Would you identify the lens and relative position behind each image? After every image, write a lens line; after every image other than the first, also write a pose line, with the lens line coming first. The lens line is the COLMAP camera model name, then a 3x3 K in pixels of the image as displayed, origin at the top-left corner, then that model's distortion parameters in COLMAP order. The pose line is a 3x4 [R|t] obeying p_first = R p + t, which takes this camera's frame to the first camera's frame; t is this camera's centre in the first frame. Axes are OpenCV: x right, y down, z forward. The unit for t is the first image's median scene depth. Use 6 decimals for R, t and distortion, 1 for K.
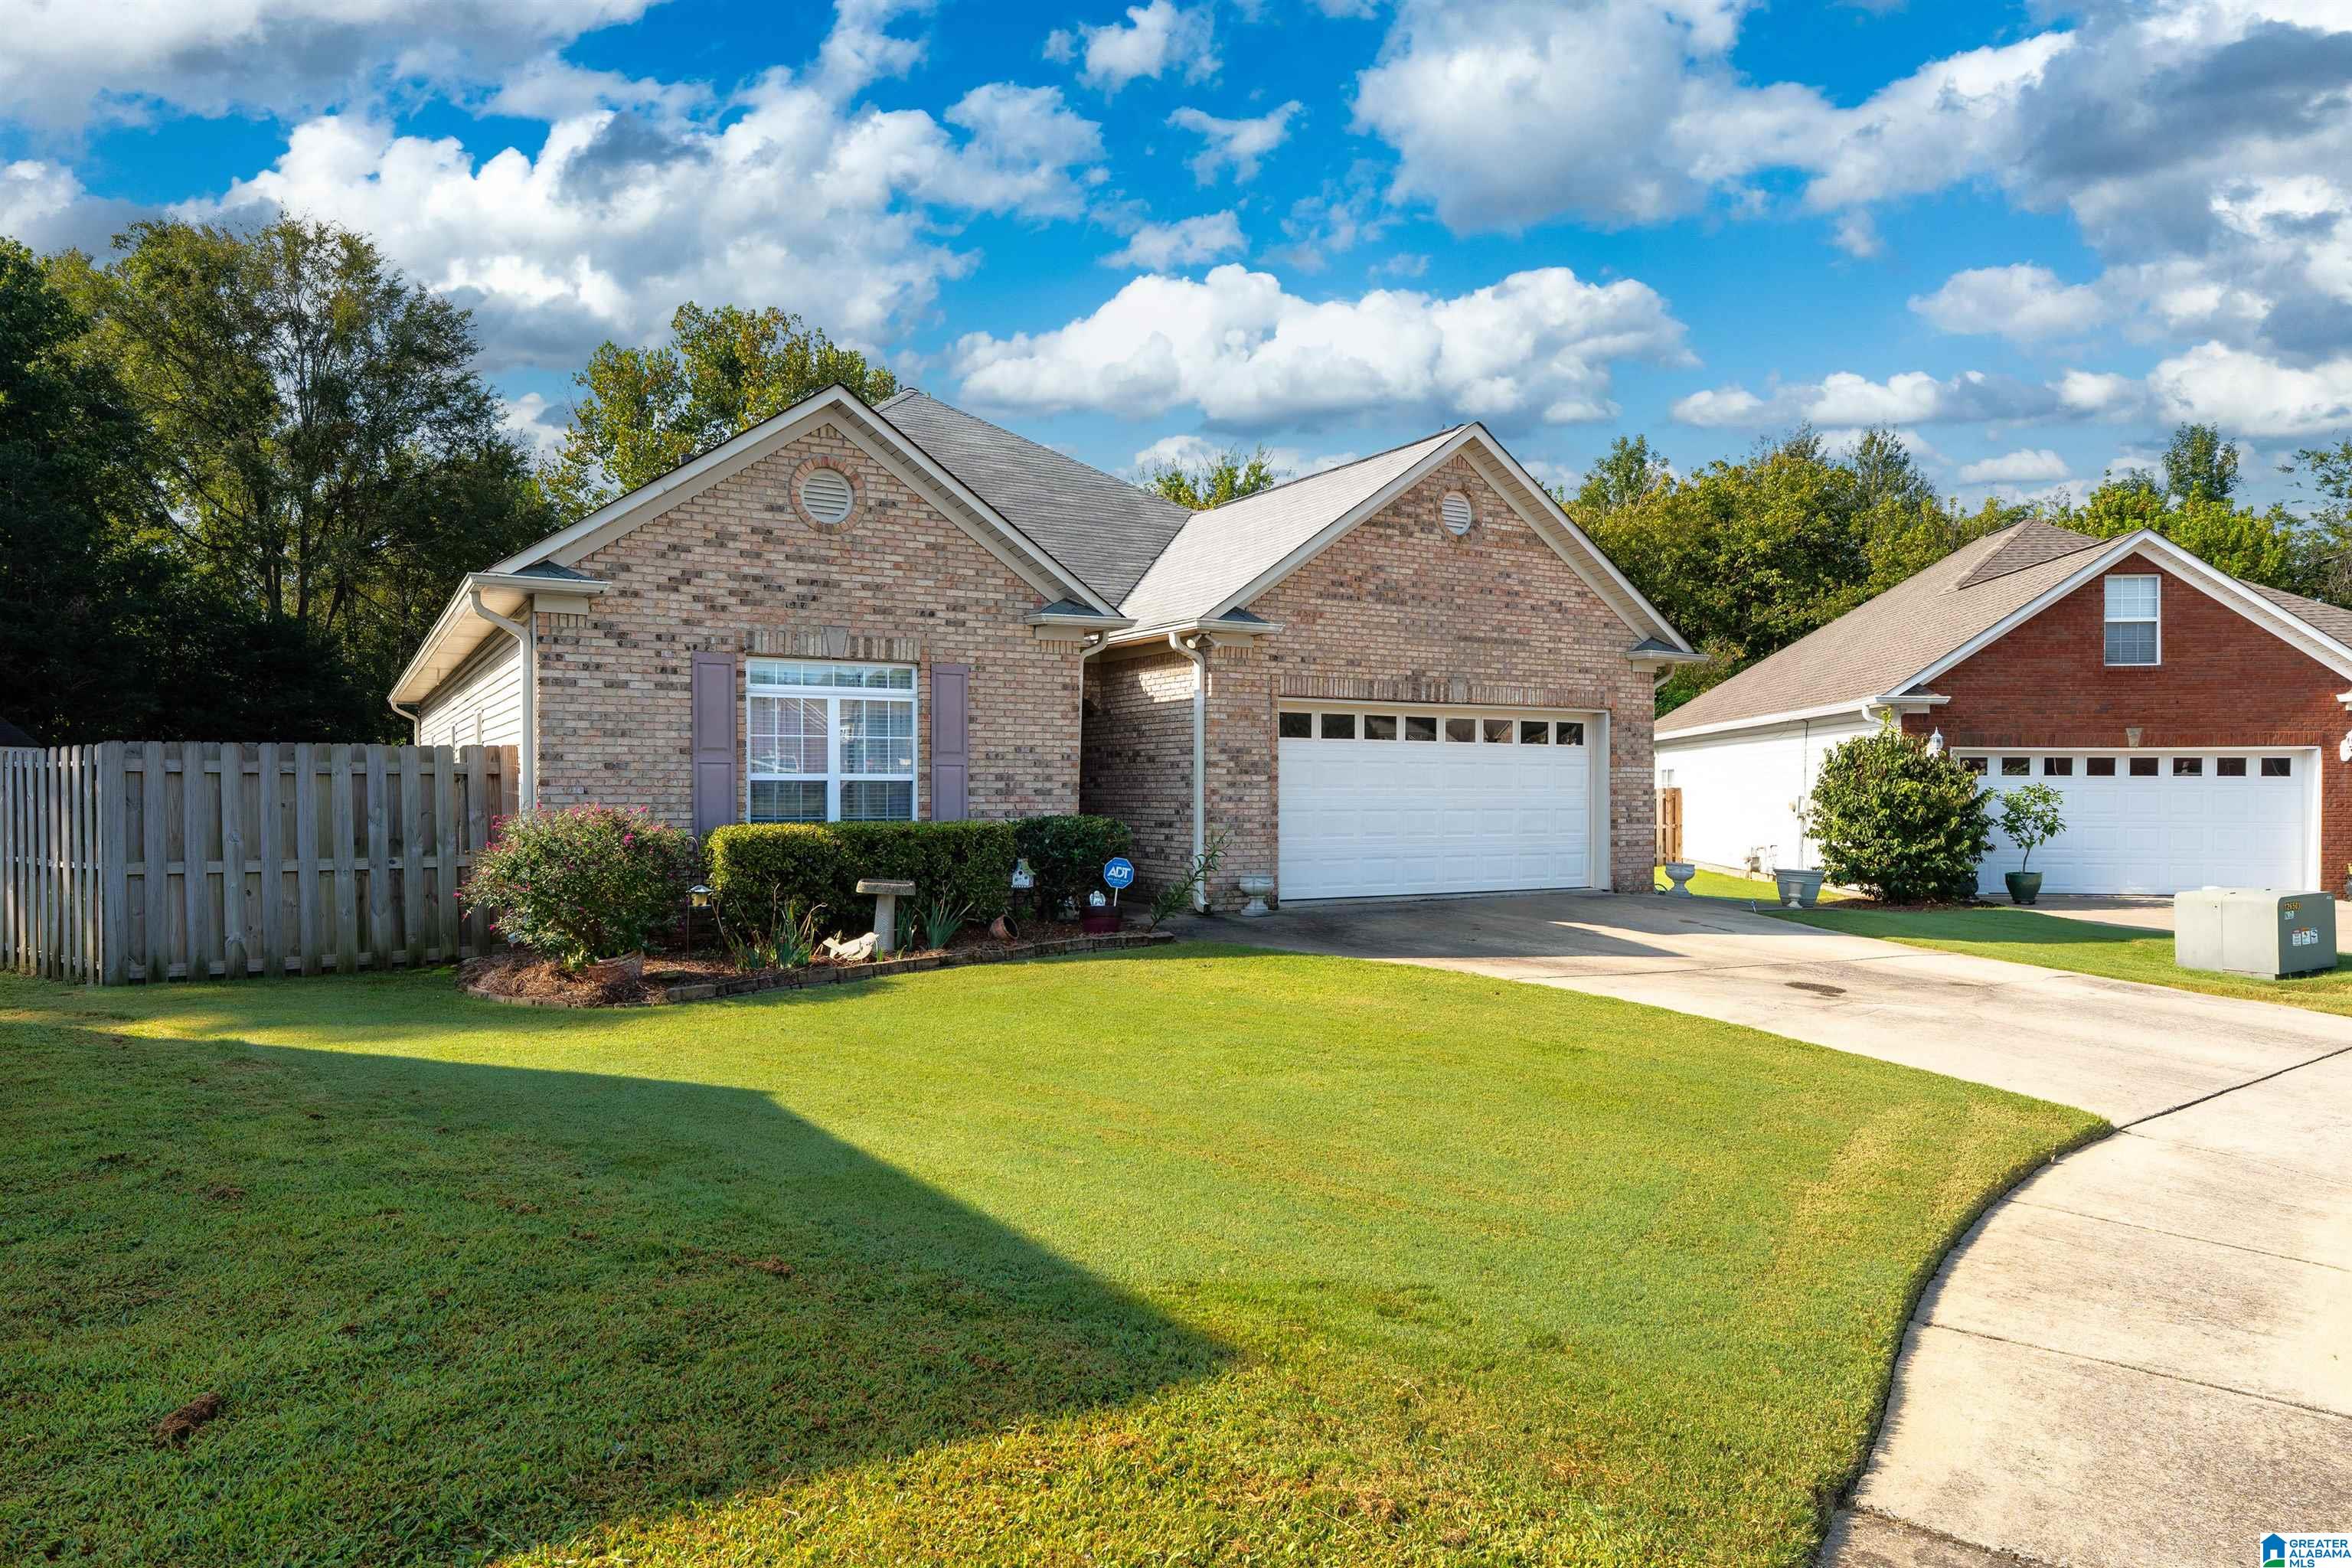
lens RADIAL K [[1366.6, 0, 1150.8], [0, 1366.6, 805.8], [0, 0, 1]] dist [-0.003042, -0.000114]
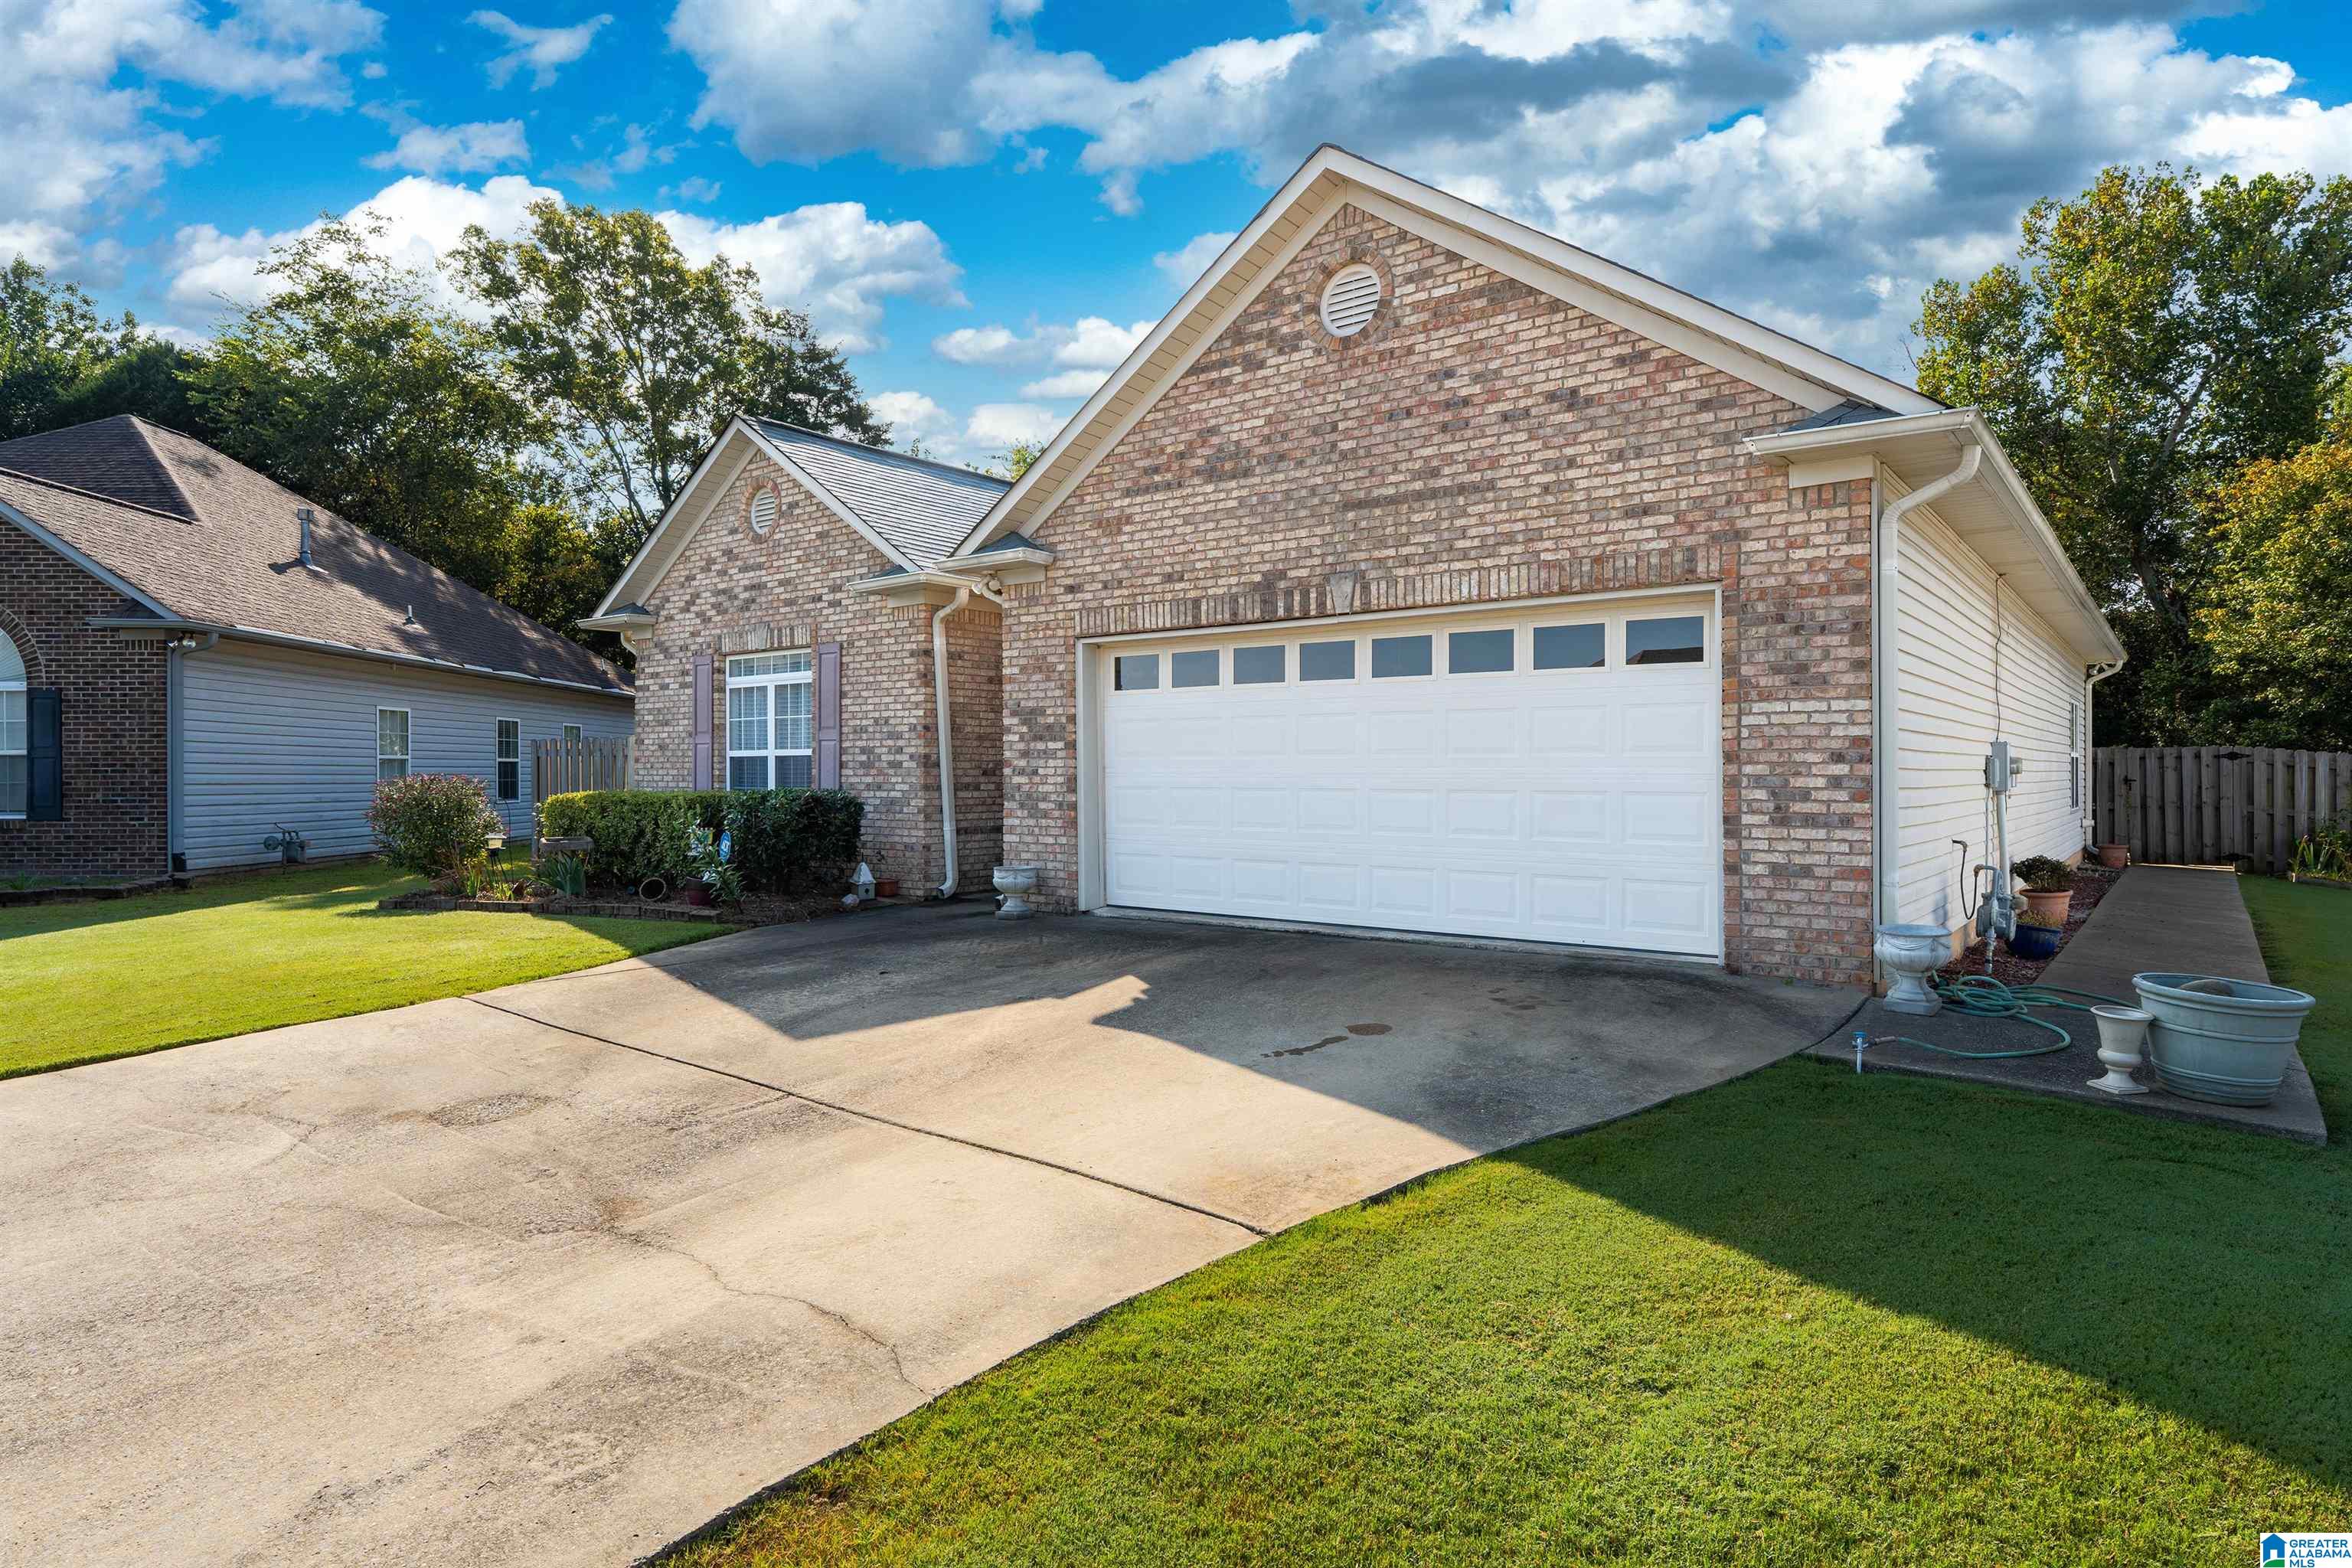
lens RADIAL K [[1332.4, 0, 1168.6], [0, 1332.4, 778.5], [0, 0, 1]] dist [-0.009017, 0.004694]
pose [[0.379897, 0.002375, -0.925026, 0.788739], [-0.008147, 0.999967, -0.000778, -0.001116], [0.924993, 0.007831, 0.379904, 0.748541]]
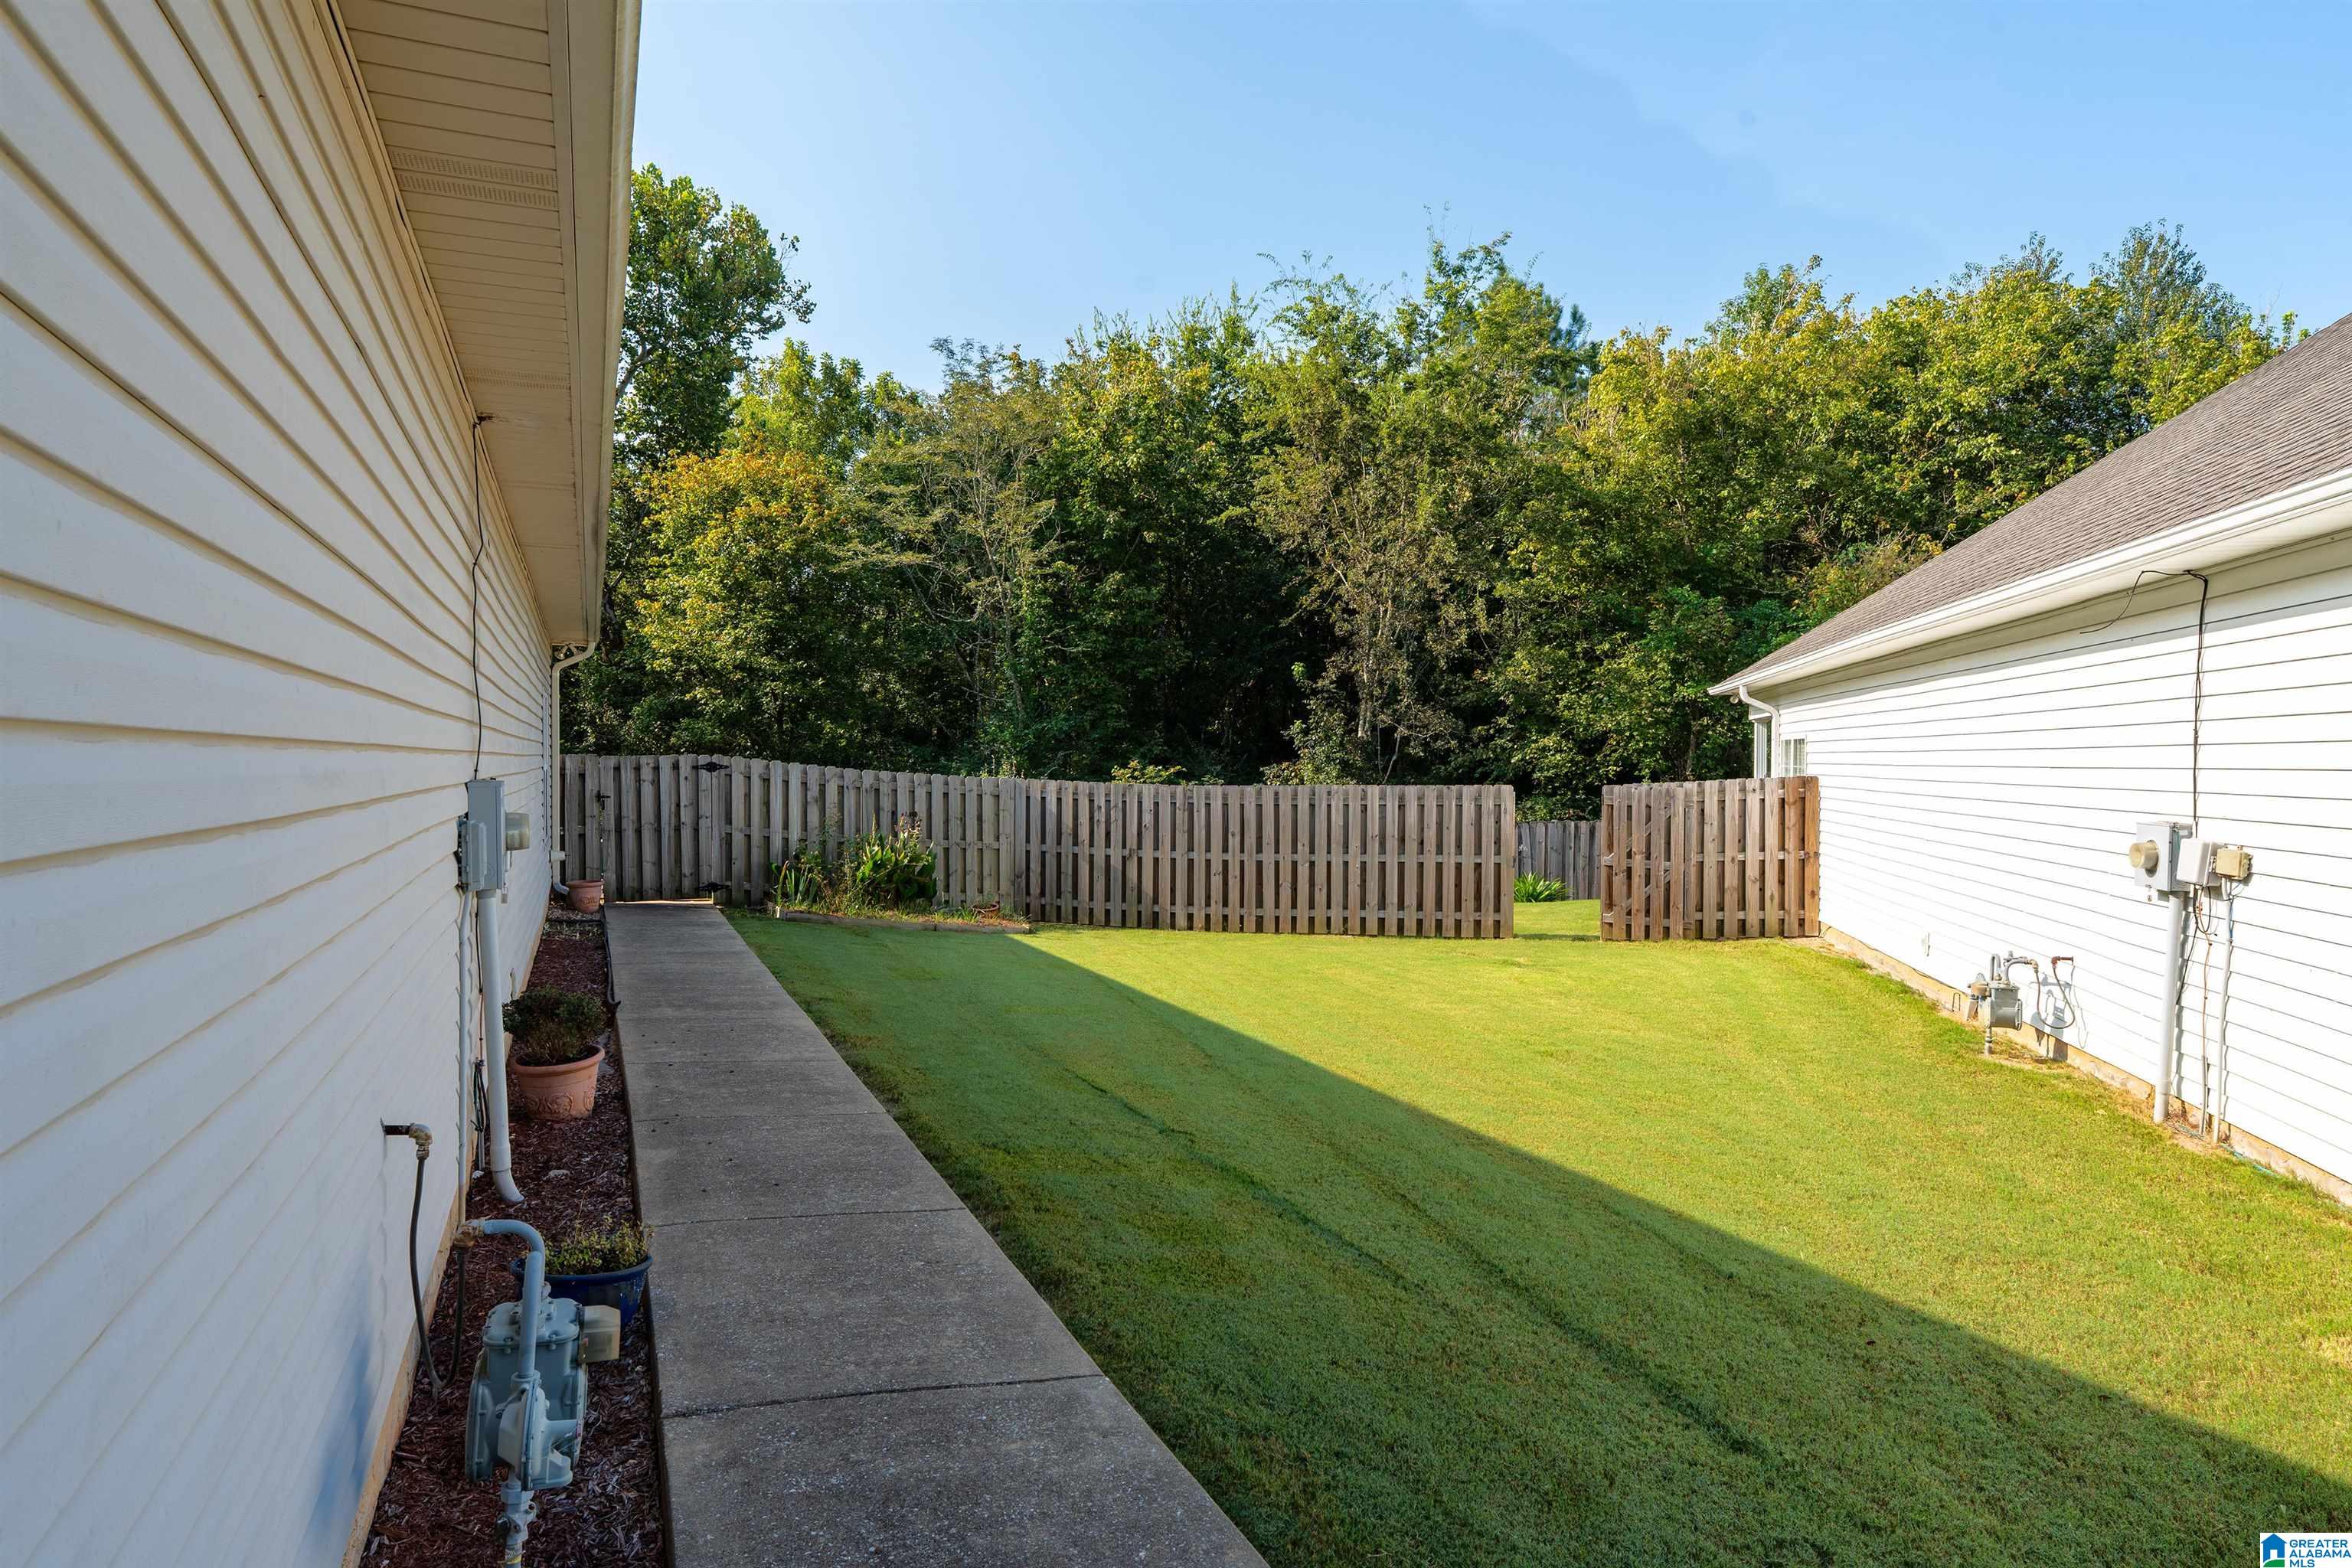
lens RADIAL K [[1332.4, 0, 1184.0], [0, 1332.4, 778.5], [0, 0, 1]] dist [-0.009017, 0.004694]
pose [[0.995013, 0.006303, -0.099543, 0.480310], [-0.005979, 0.999976, 0.003551, -0.029059], [0.099563, -0.002938, 0.995027, 1.153422]]
